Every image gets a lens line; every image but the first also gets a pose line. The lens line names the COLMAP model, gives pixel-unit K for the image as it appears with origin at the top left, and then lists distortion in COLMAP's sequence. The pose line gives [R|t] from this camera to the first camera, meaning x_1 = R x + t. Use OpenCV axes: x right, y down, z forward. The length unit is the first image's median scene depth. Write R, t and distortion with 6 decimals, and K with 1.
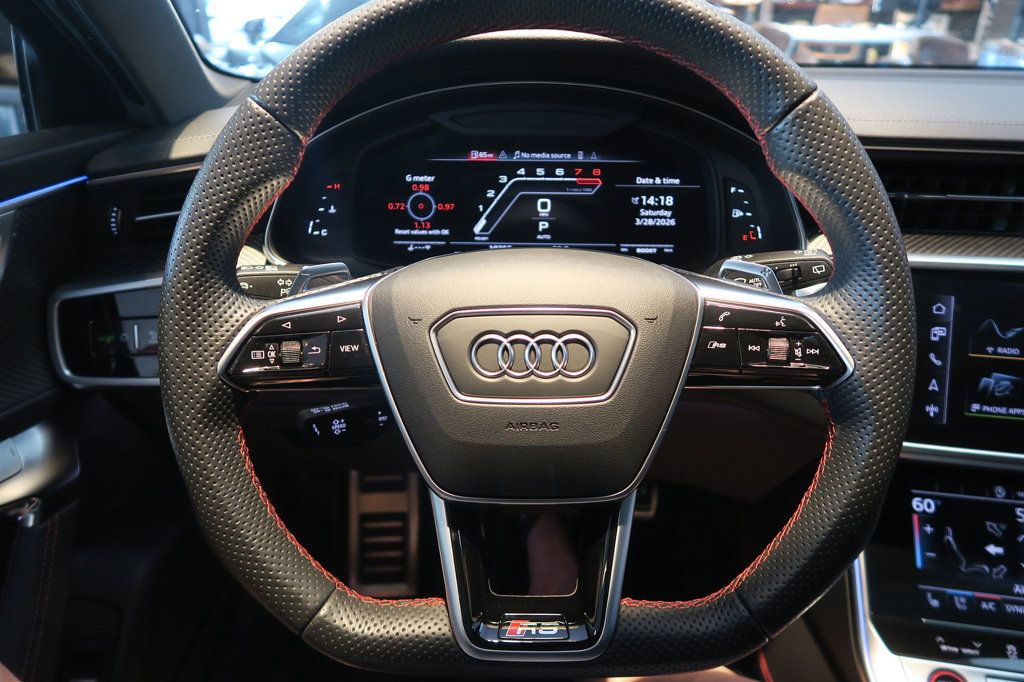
lens RADIAL K [[711.0, 0, 508.2], [0, 711.0, 346.0], [0, 0, 1]] dist [-0.019049, 0.006689]
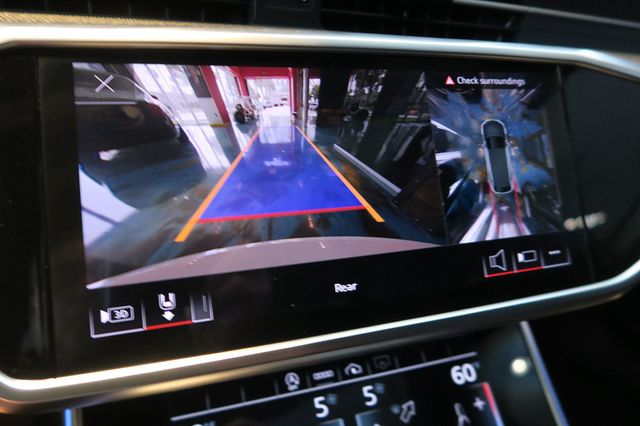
lens RADIAL K [[444.4, 0, 318.9], [0, 444.4, 212.4], [0, 0, 1]] dist [-0.019049, 0.006689]
pose [[0.870822, -0.145020, 0.469722, 0.514335], [0.177587, 0.983775, -0.025505, 0.052733], [-0.458402, 0.105627, 0.882446, 0.550731]]
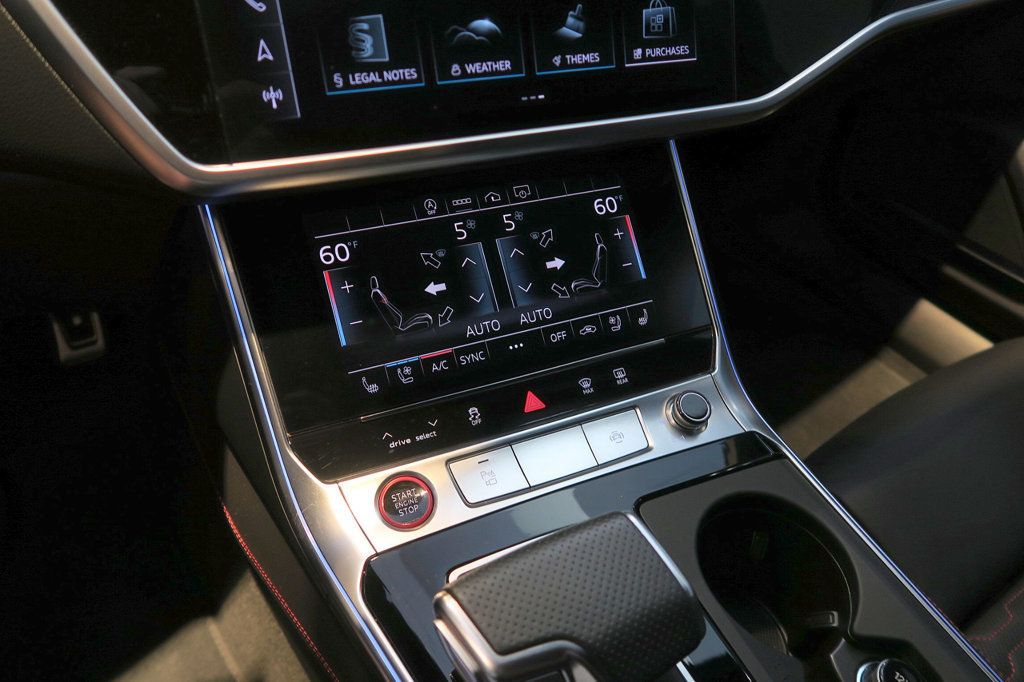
lens RADIAL K [[711.0, 0, 510.3], [0, 711.0, 341.4], [0, 0, 1]] dist [-0.019049, 0.006689]
pose [[0.817700, -0.333308, 0.469332, 0.370037], [0.170486, 0.918961, 0.355592, 0.088893], [-0.549819, -0.210753, 0.808259, 0.340812]]
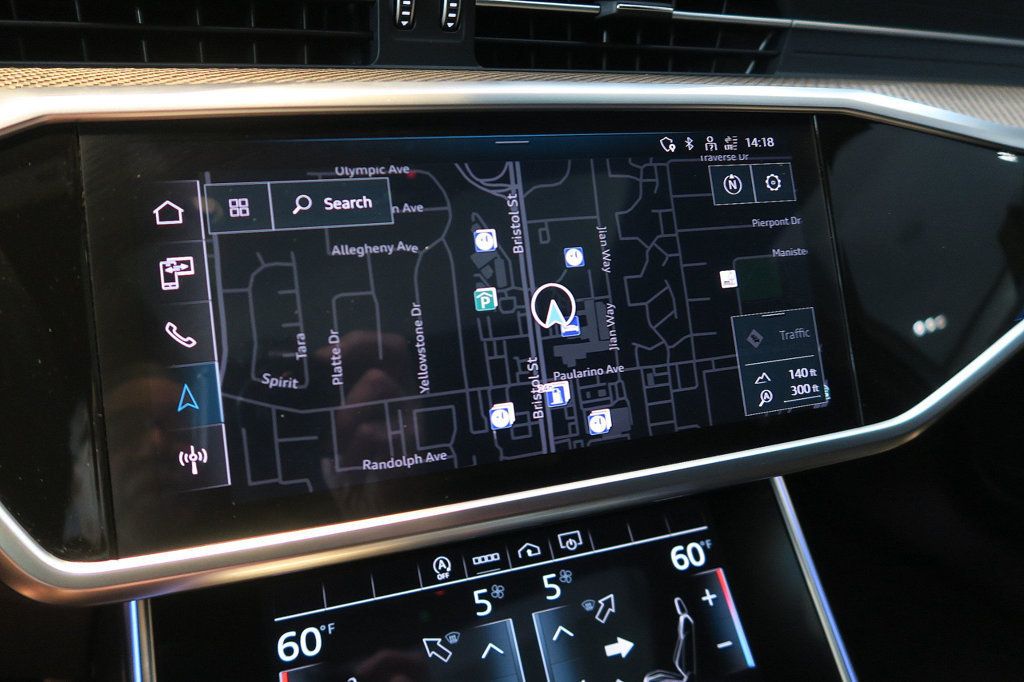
lens RADIAL K [[711.0, 0, 510.1], [0, 711.0, 339.6], [0, 0, 1]] dist [-0.019049, 0.006689]
pose [[0.873330, -0.173508, 0.455182, 0.514065], [0.192375, 0.981309, 0.004961, 0.049231], [-0.447535, 0.083233, 0.890385, 0.484711]]
